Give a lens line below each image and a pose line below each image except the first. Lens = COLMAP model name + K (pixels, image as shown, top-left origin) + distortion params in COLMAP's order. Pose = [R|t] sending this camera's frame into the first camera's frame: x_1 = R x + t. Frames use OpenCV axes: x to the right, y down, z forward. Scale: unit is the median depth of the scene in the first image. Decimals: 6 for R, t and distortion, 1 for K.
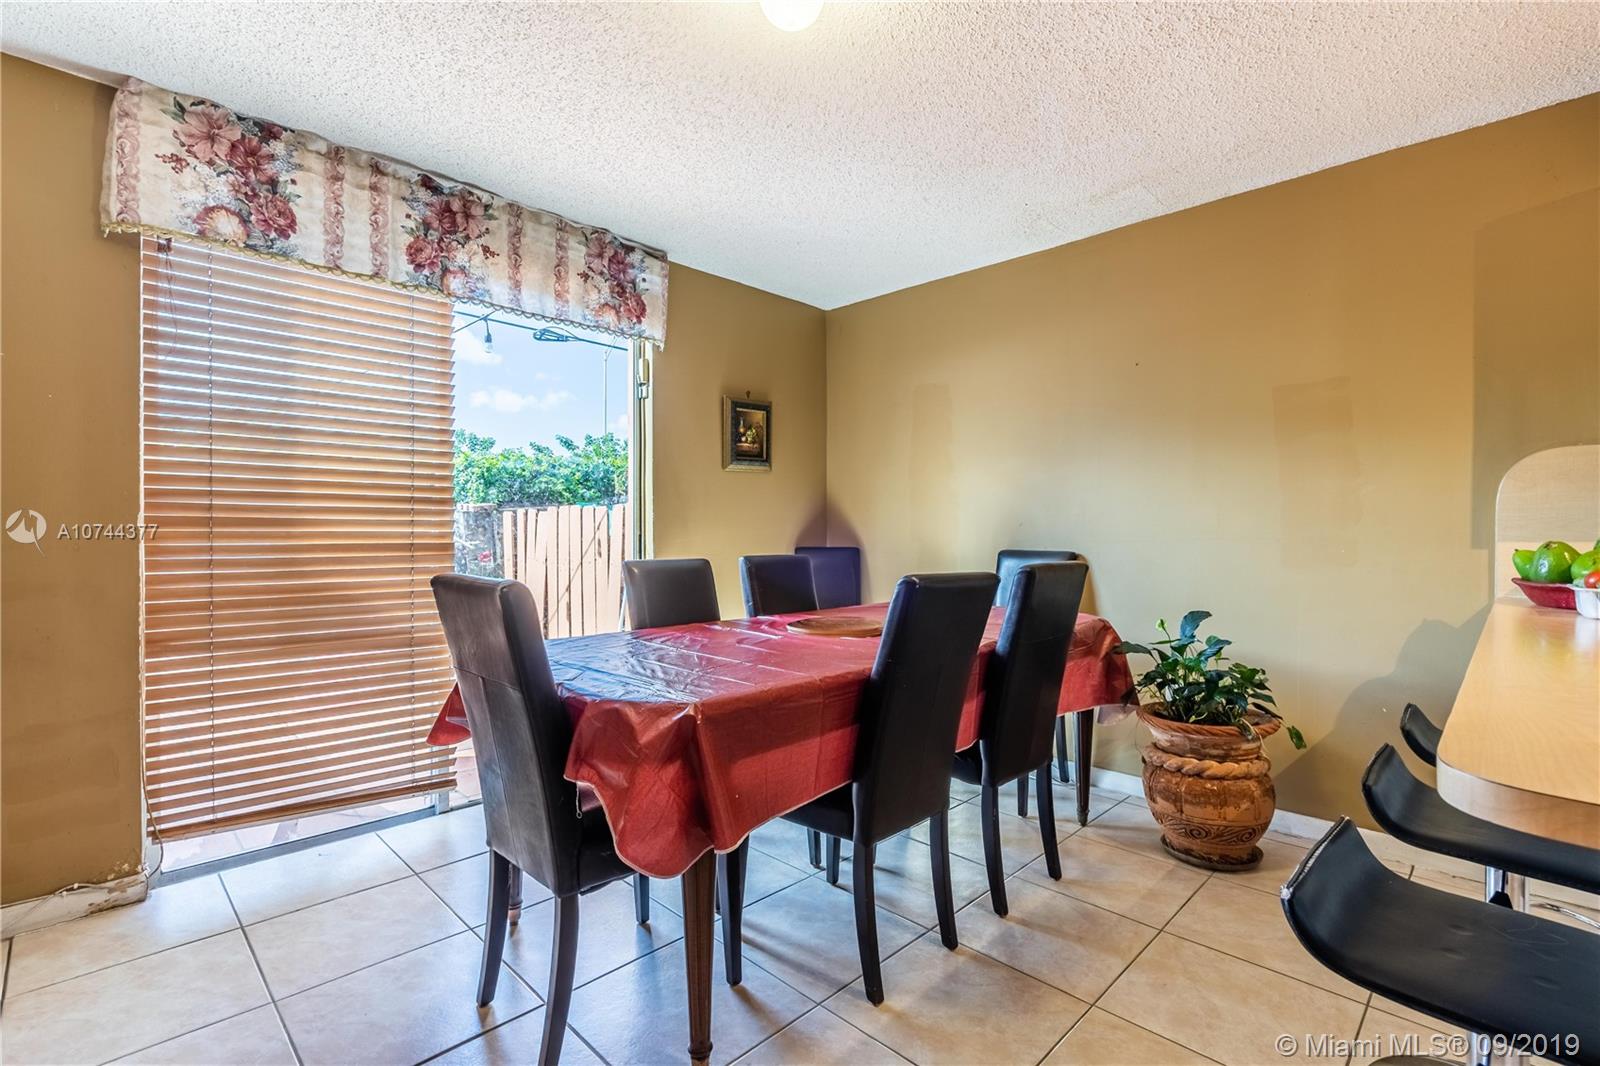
lens RADIAL K [[731.2, 0, 806.4], [0, 731.2, 541.3], [0, 0, 1]] dist [-0.003182, 0.000236]
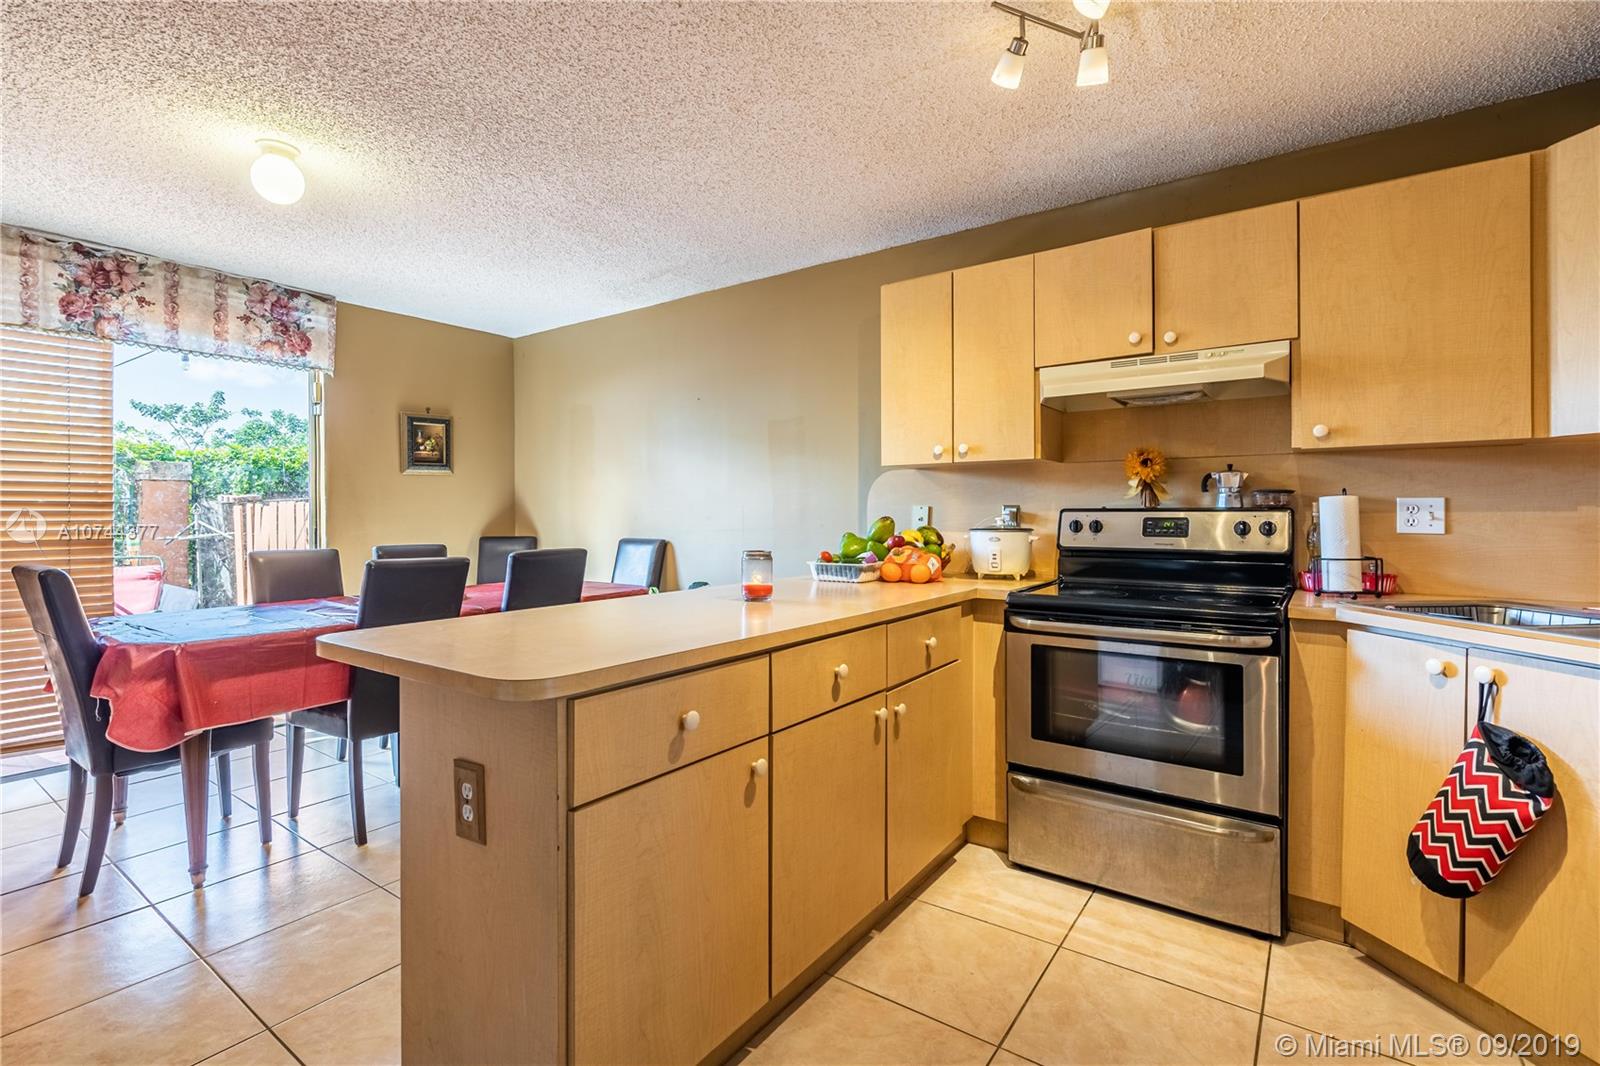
lens RADIAL K [[731.2, 0, 799.7], [0, 731.2, 519.4], [0, 0, 1]] dist [-0.003182, 0.000236]
pose [[0.987477, -0.006598, 0.157628, 0.446925], [0.007695, 0.999950, -0.006350, -0.012878], [-0.157578, 0.007483, 0.987478, -0.374069]]
